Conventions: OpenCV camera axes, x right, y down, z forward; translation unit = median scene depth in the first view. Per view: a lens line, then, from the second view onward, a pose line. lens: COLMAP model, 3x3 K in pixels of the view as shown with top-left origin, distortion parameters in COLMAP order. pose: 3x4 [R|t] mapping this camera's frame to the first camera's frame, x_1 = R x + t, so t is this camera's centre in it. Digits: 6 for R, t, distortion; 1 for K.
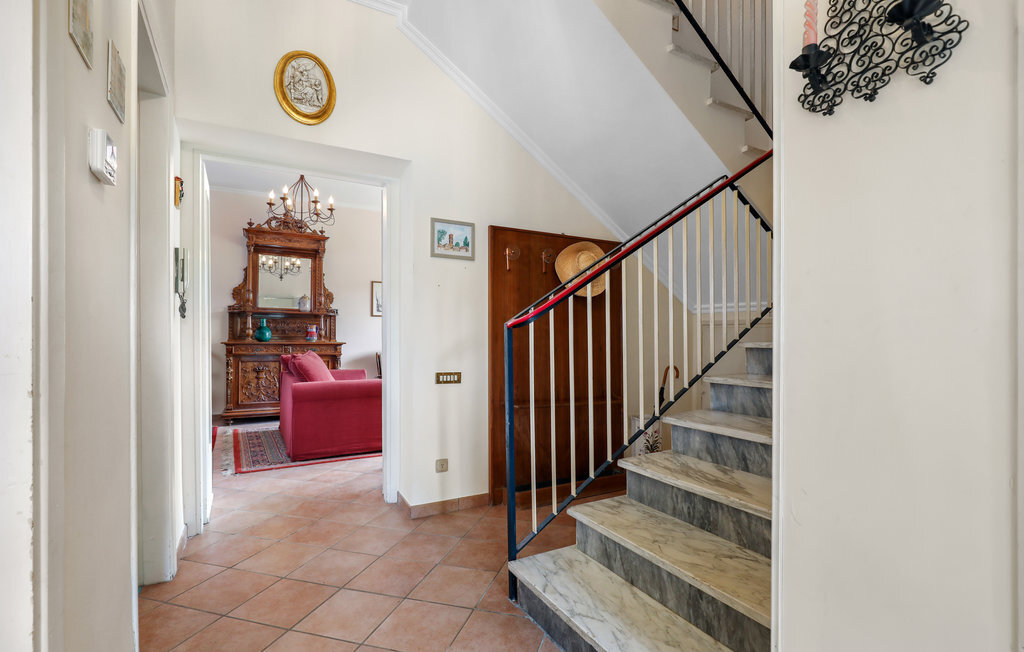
lens RADIAL K [[480.5, 0, 518.5], [0, 480.5, 339.8], [0, 0, 1]] dist [-0.014492, 0.000344]
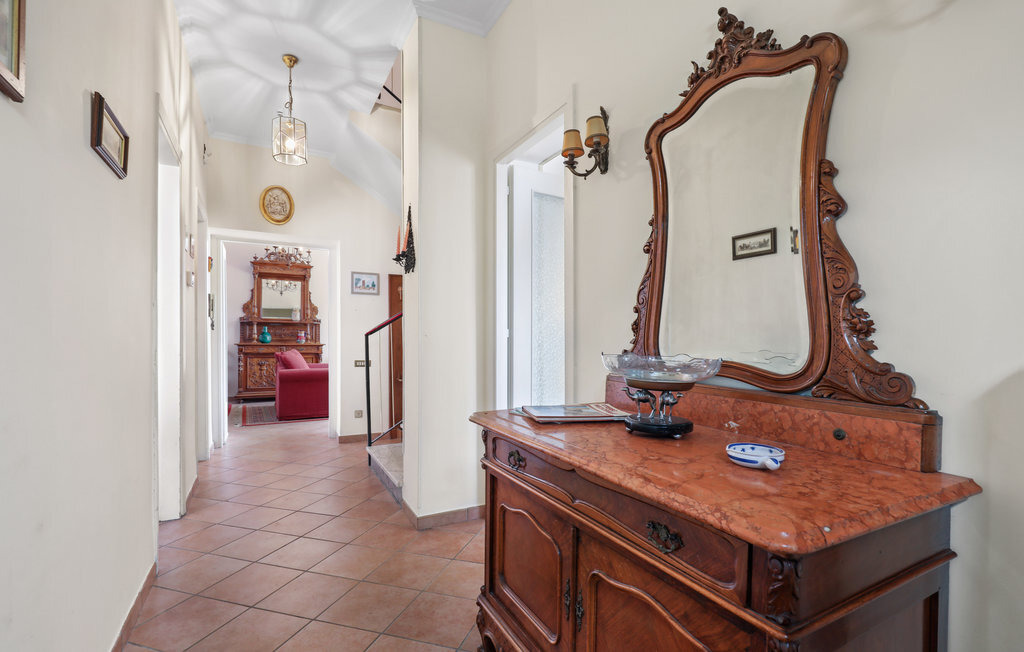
lens RADIAL K [[480.5, 0, 518.5], [0, 480.5, 339.8], [0, 0, 1]] dist [-0.014492, 0.000344]
pose [[0.999670, -0.003040, -0.025500, 0.237440], [0.002935, 0.999987, -0.004168, 0.001458], [0.025512, 0.004091, 0.999666, -0.367047]]
